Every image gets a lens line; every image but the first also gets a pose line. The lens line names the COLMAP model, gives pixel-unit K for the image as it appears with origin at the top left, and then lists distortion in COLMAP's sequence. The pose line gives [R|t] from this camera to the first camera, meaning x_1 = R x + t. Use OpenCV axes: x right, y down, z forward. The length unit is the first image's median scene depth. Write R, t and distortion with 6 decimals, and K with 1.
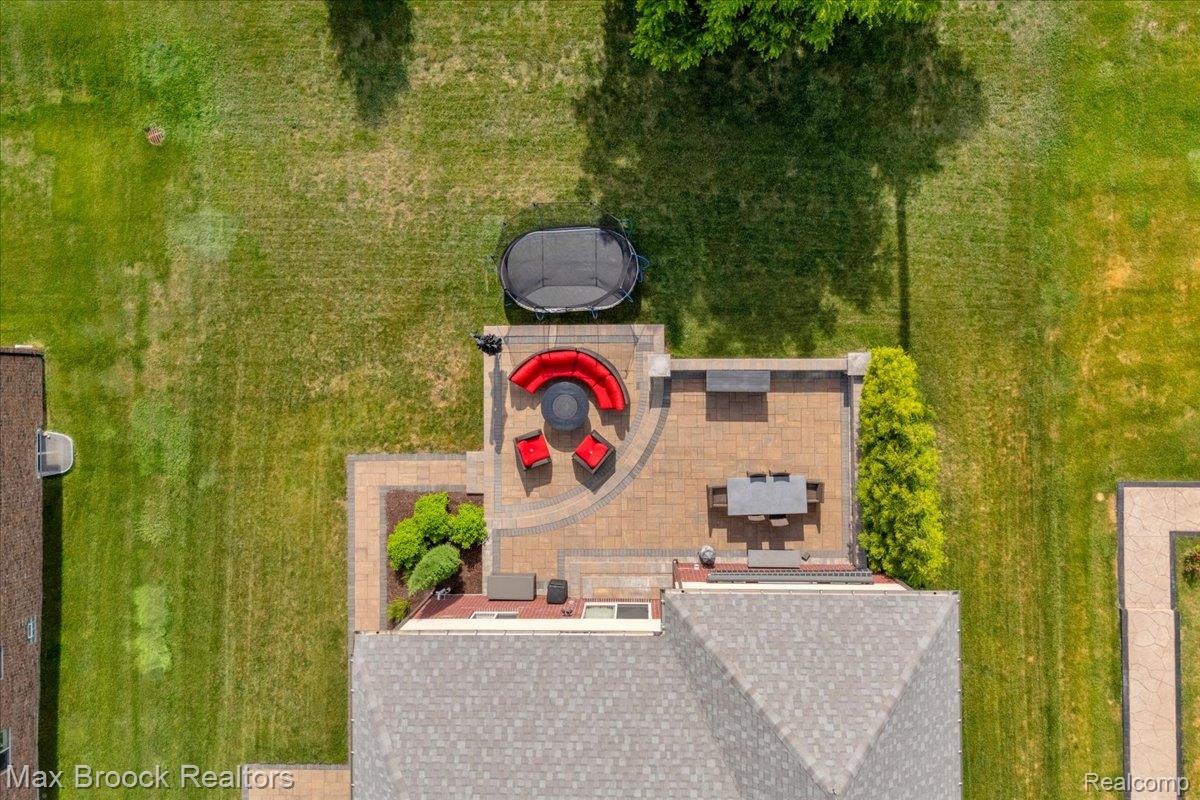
lens RADIAL K [[493.2, 0, 601.9], [0, 493.2, 391.8], [0, 0, 1]] dist [0.000132, -0.000763]
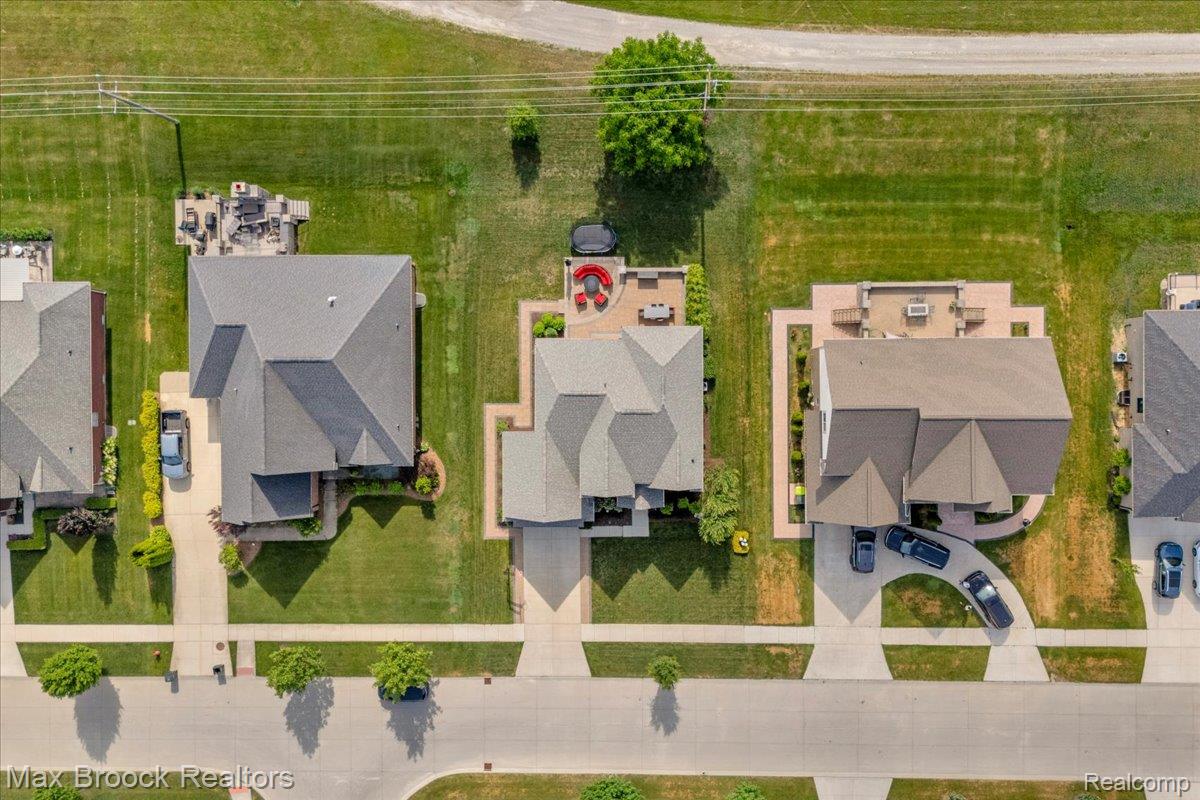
lens RADIAL K [[493.2, 0, 598.0], [0, 493.2, 409.6], [0, 0, 1]] dist [0.000132, -0.000763]
pose [[0.999960, 0.002290, 0.008679, -0.058228], [-0.002396, 0.999922, 0.012217, 0.756802], [-0.008650, -0.012238, 0.999888, -2.023441]]
